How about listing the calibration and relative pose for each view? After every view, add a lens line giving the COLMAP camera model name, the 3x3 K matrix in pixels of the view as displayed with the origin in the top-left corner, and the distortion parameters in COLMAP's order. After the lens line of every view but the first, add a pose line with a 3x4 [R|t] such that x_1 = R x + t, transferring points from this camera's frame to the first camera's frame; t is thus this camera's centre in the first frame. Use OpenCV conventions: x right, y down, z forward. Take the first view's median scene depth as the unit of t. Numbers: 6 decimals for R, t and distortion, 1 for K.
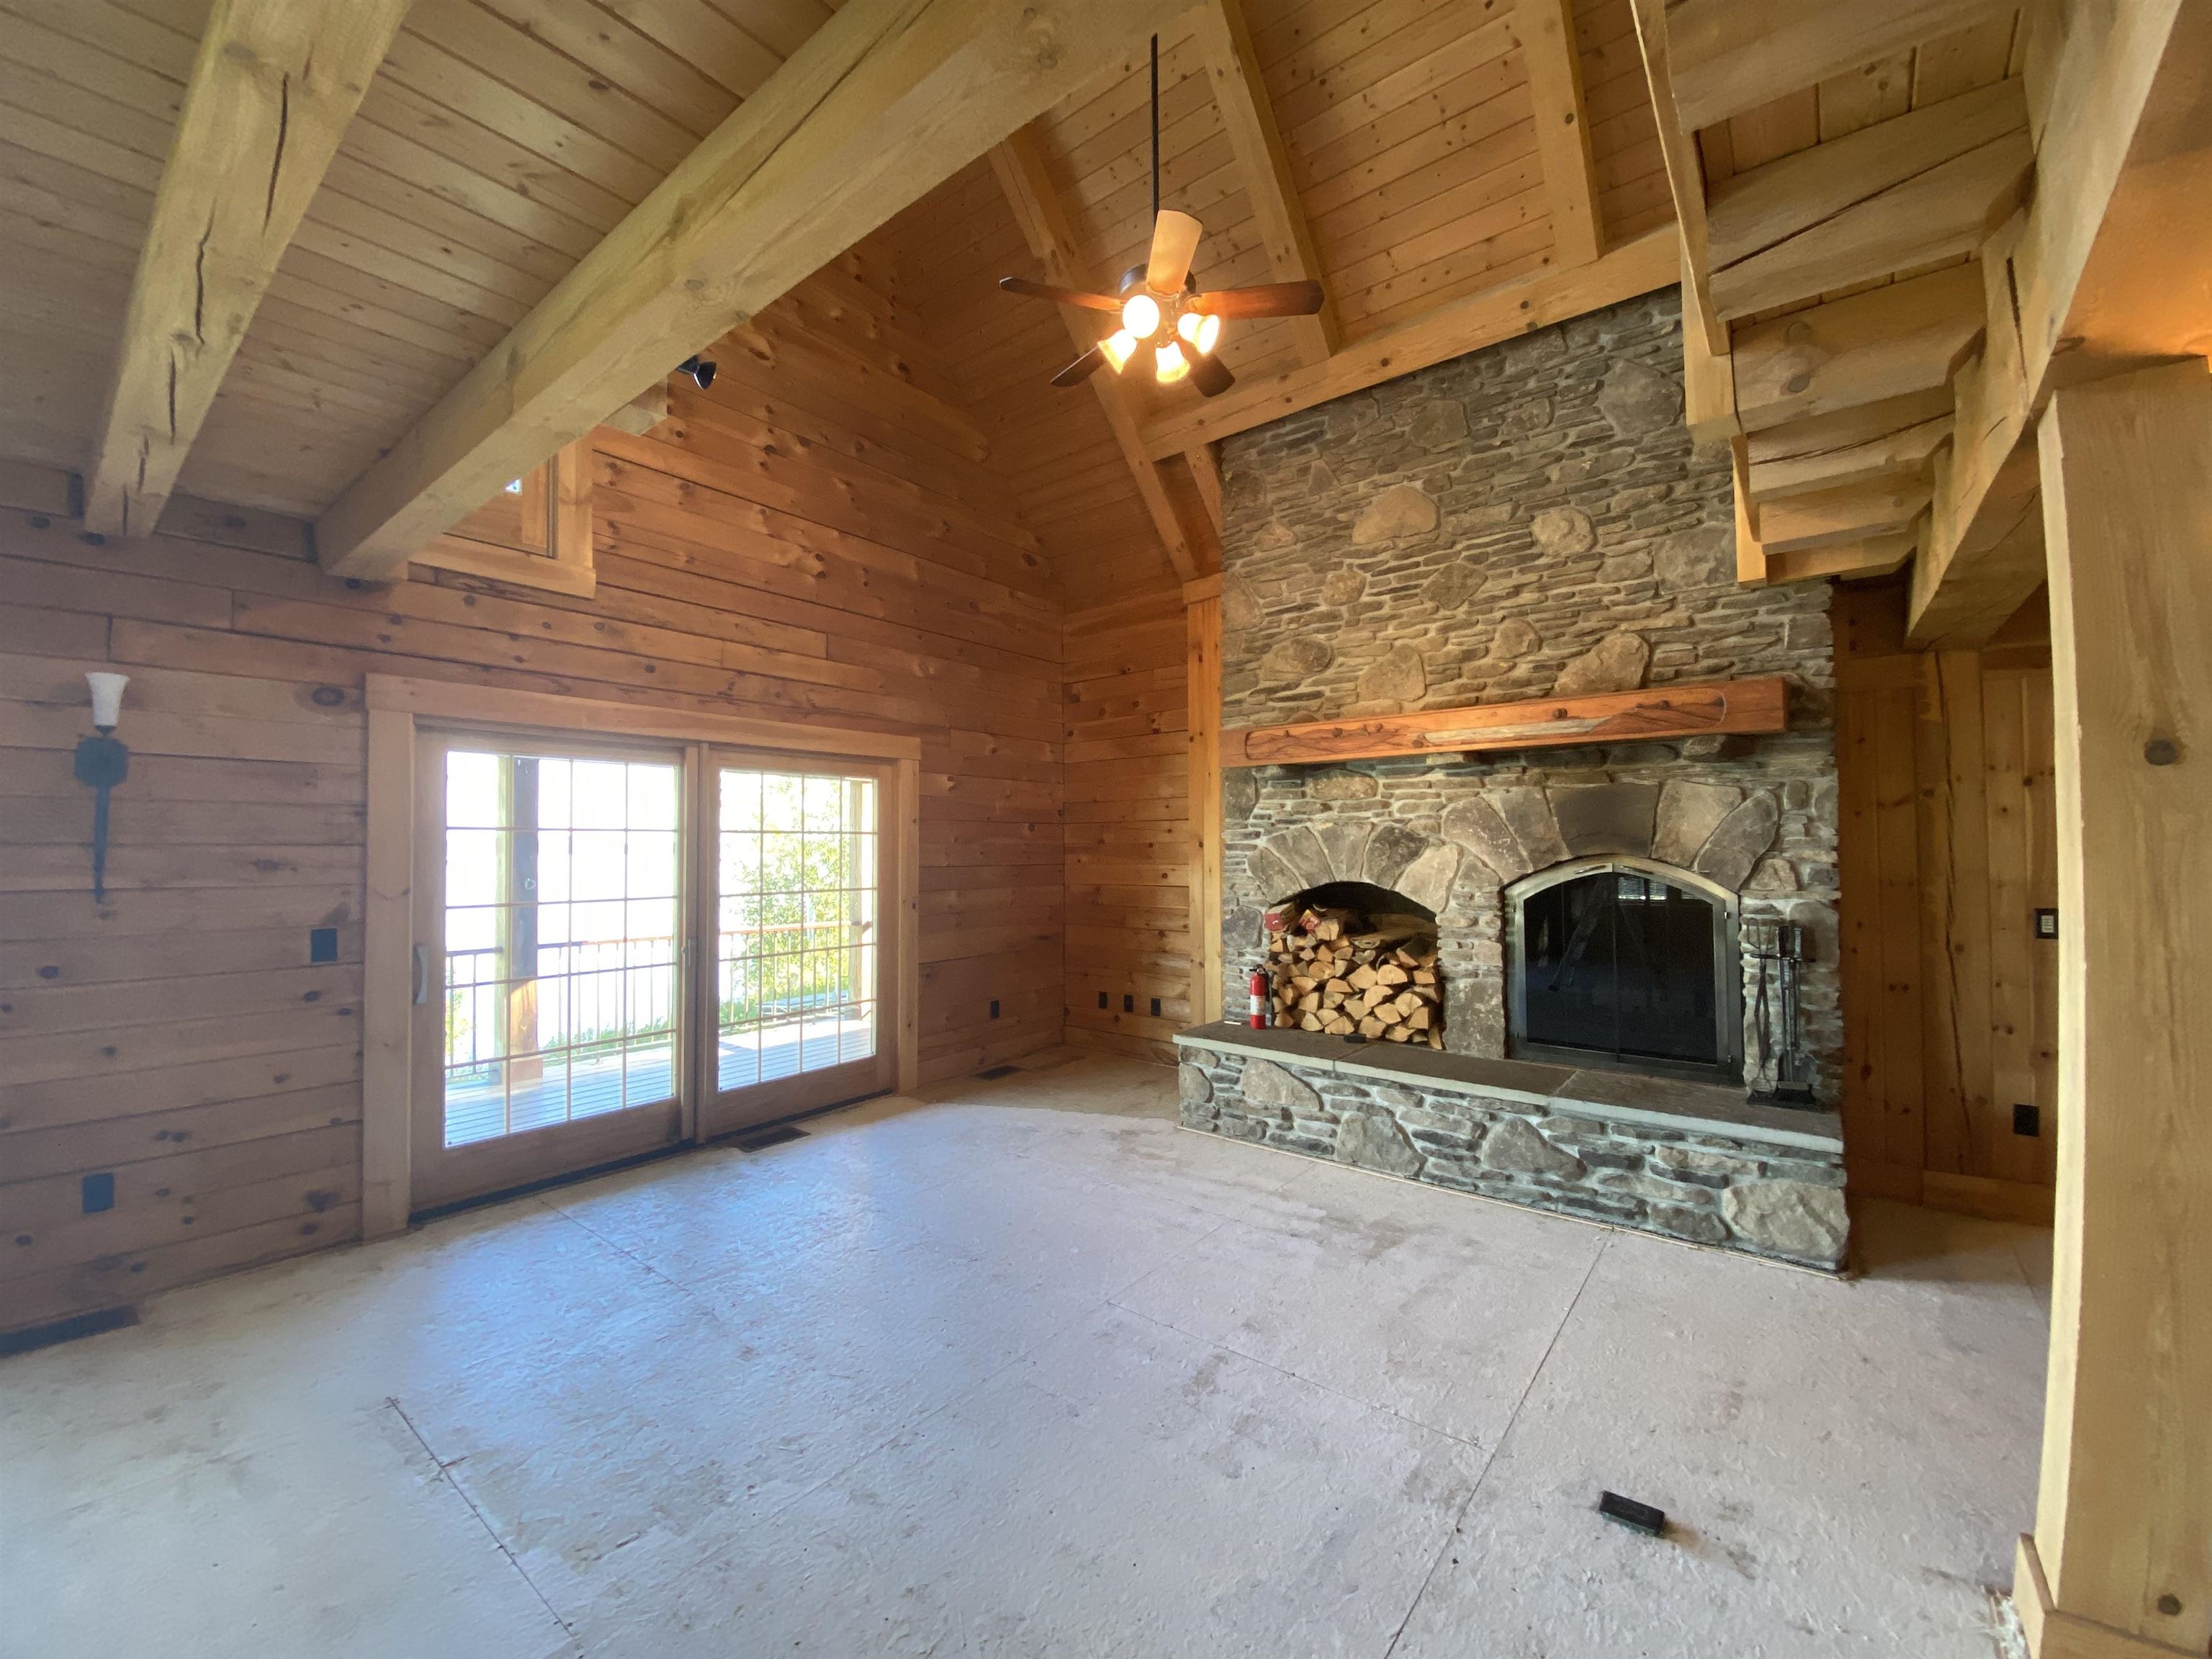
lens RADIAL K [[899.3, 0, 1106.0], [0, 899.3, 829.5], [0, 0, 1]] dist [0.060651, -0.037557]
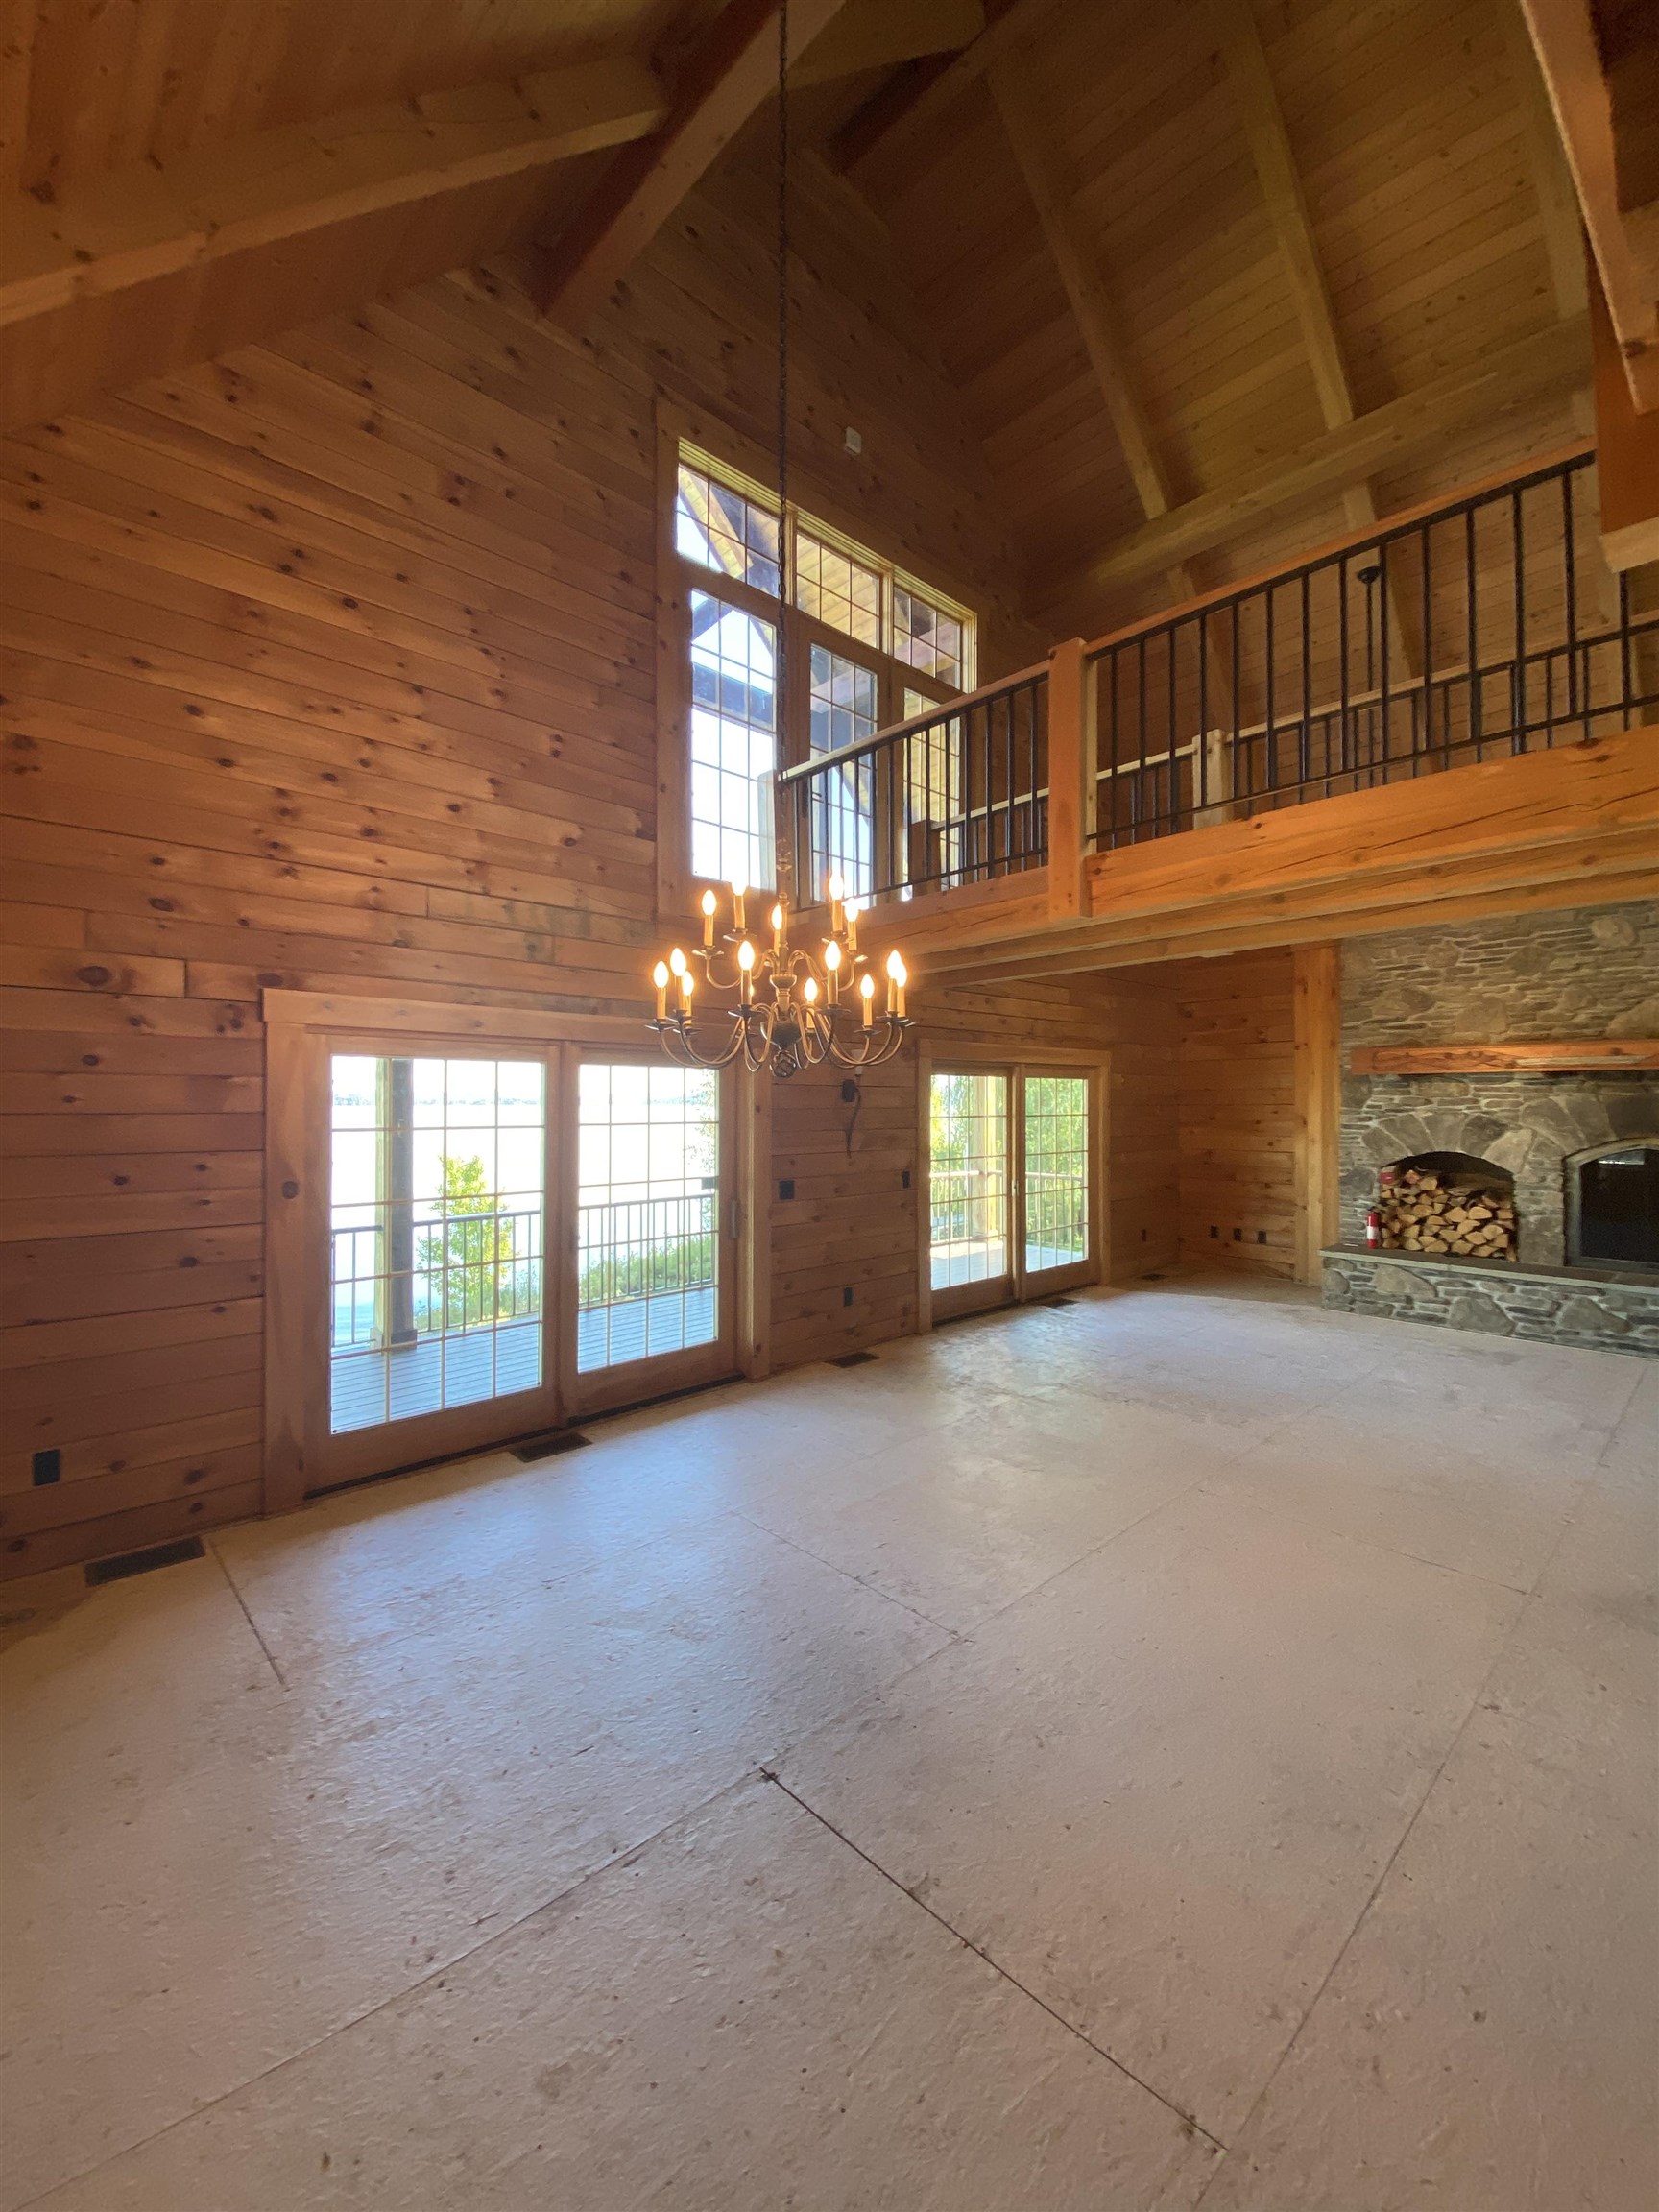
lens RADIAL K [[920.7, 0, 789.8], [0, 920.7, 1102.1], [0, 0, 1]] dist [-0.025404, -0.000277]
pose [[0.984632, 0.003816, -0.174599, -0.562378], [0.000176, 0.999739, 0.022844, -0.062002], [0.174641, -0.022524, 0.984375, -0.704193]]
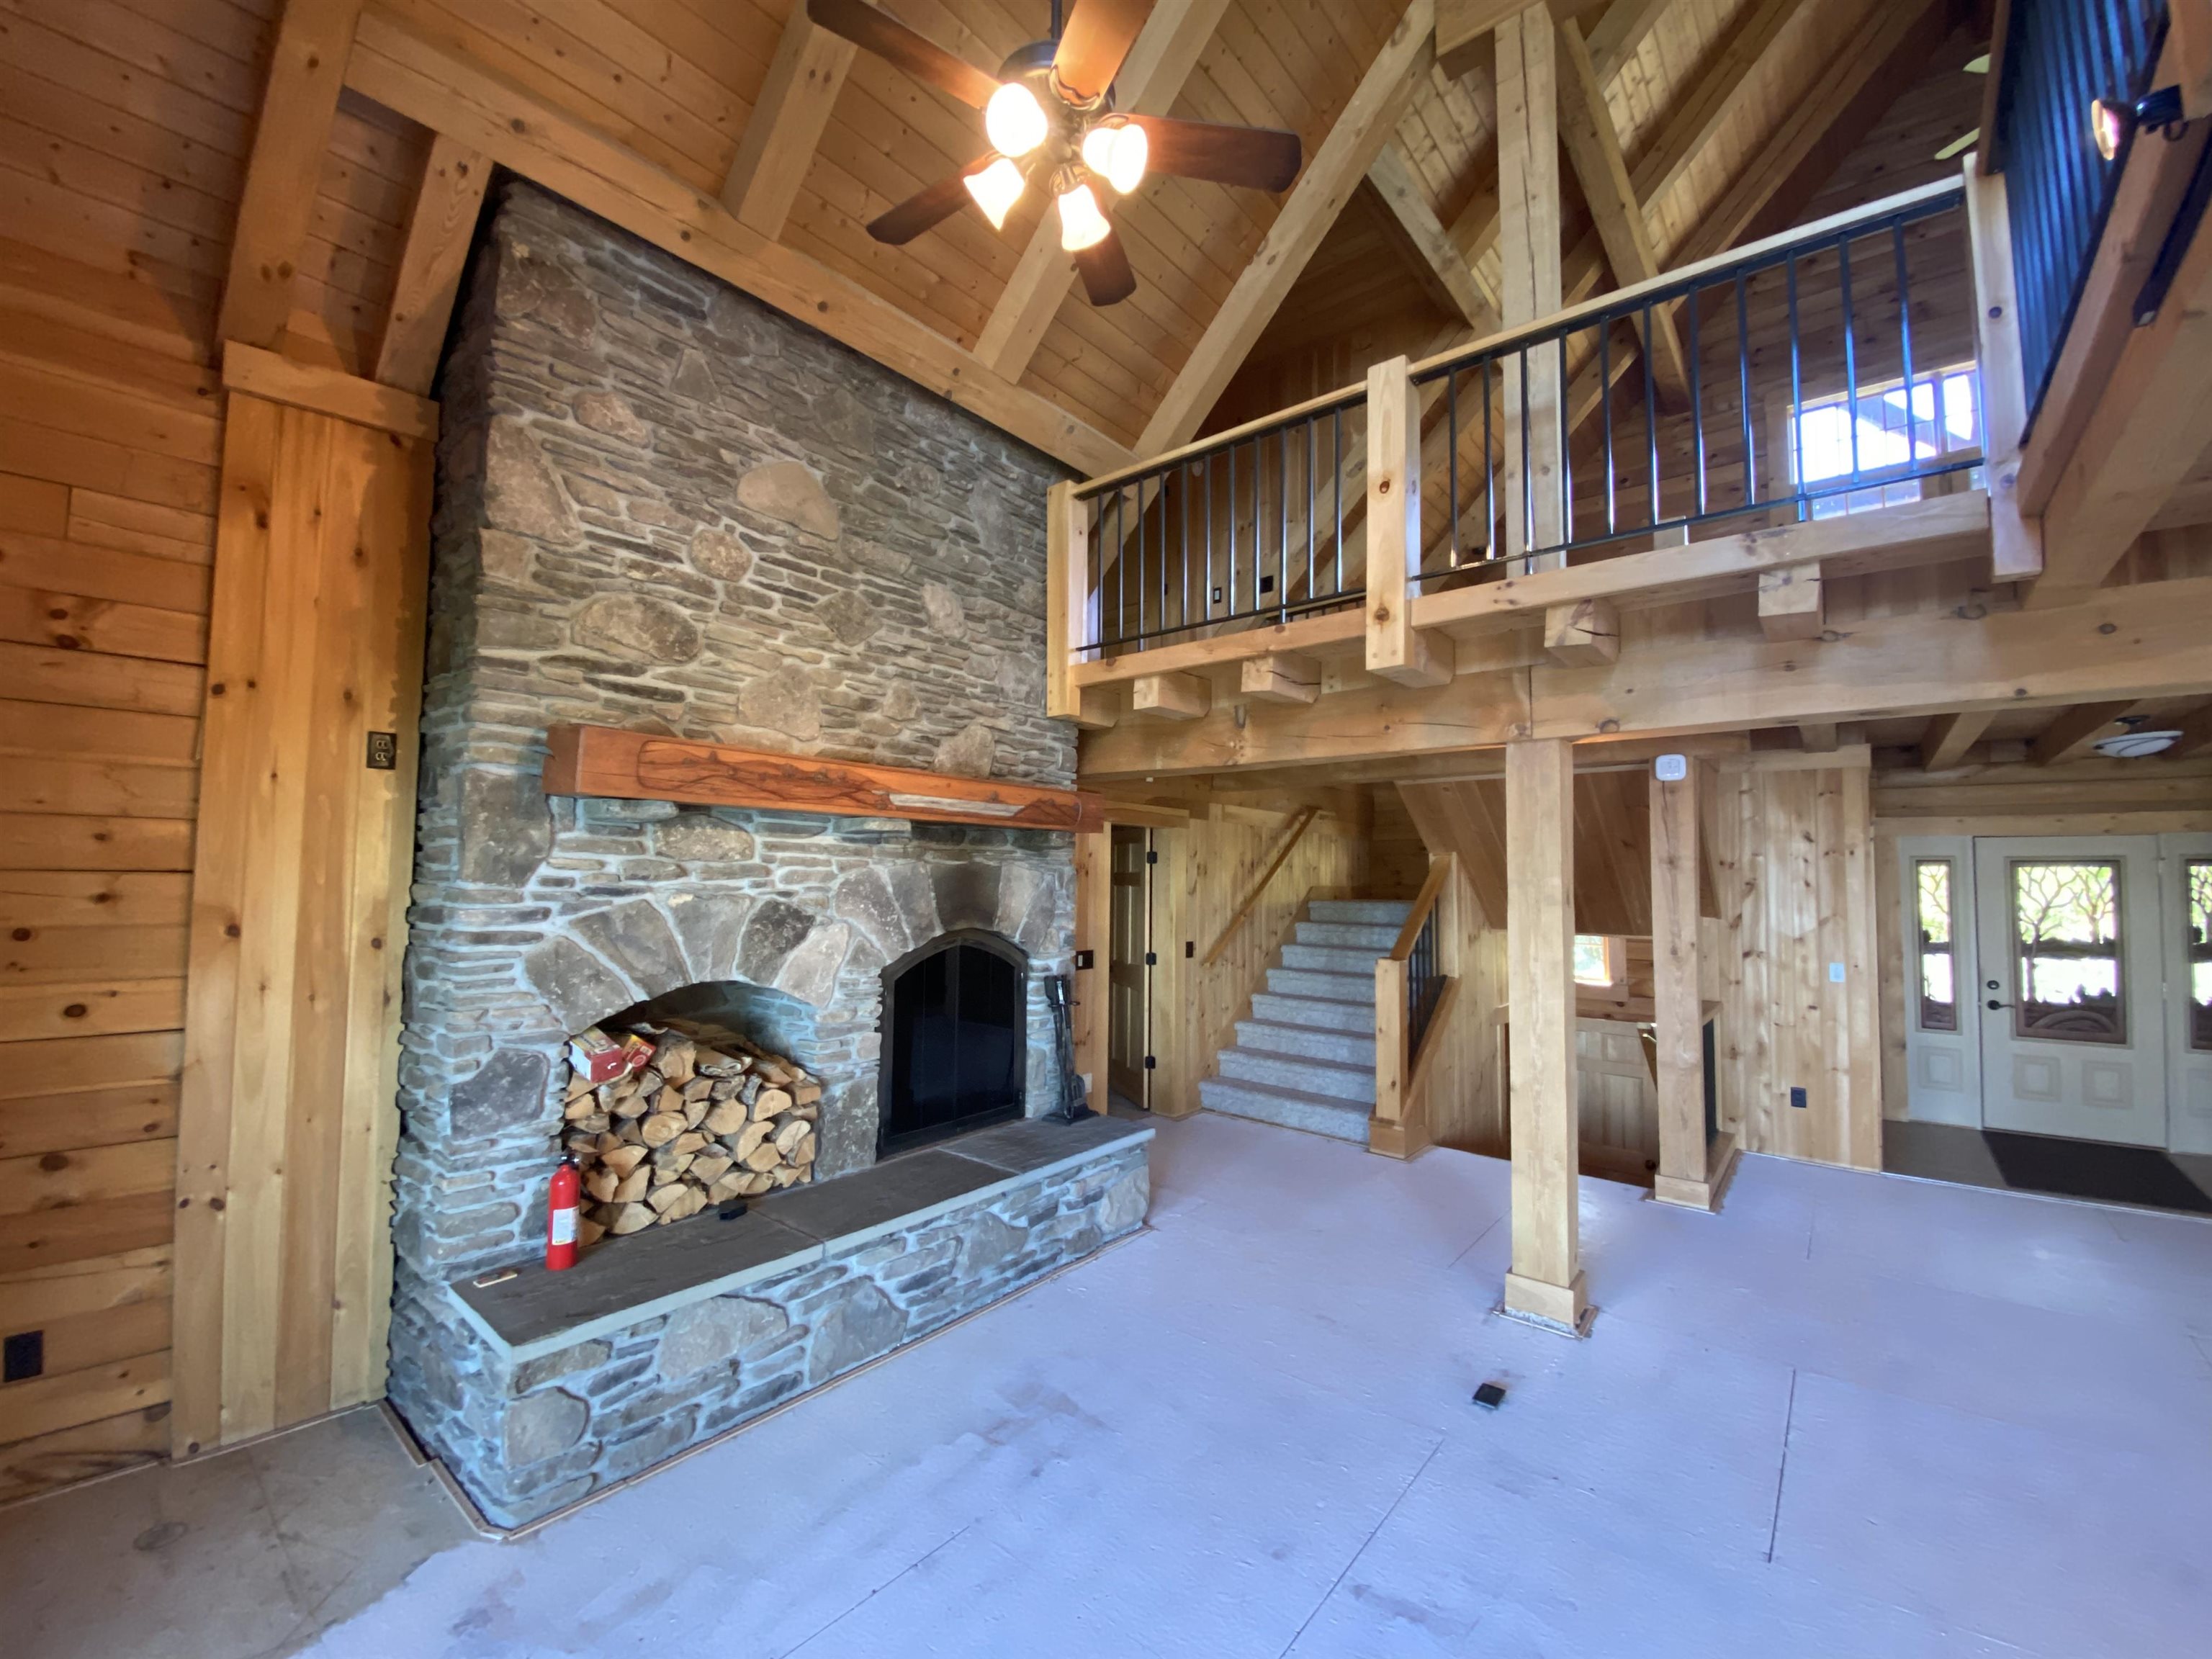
lens RADIAL K [[899.3, 0, 1106.0], [0, 899.3, 829.5], [0, 0, 1]] dist [0.060651, -0.037557]
pose [[0.021633, 0.060459, 0.997936, -0.432239], [-0.036458, 0.997554, -0.059645, -0.027660], [-0.999101, -0.035092, 0.023784, 0.712048]]
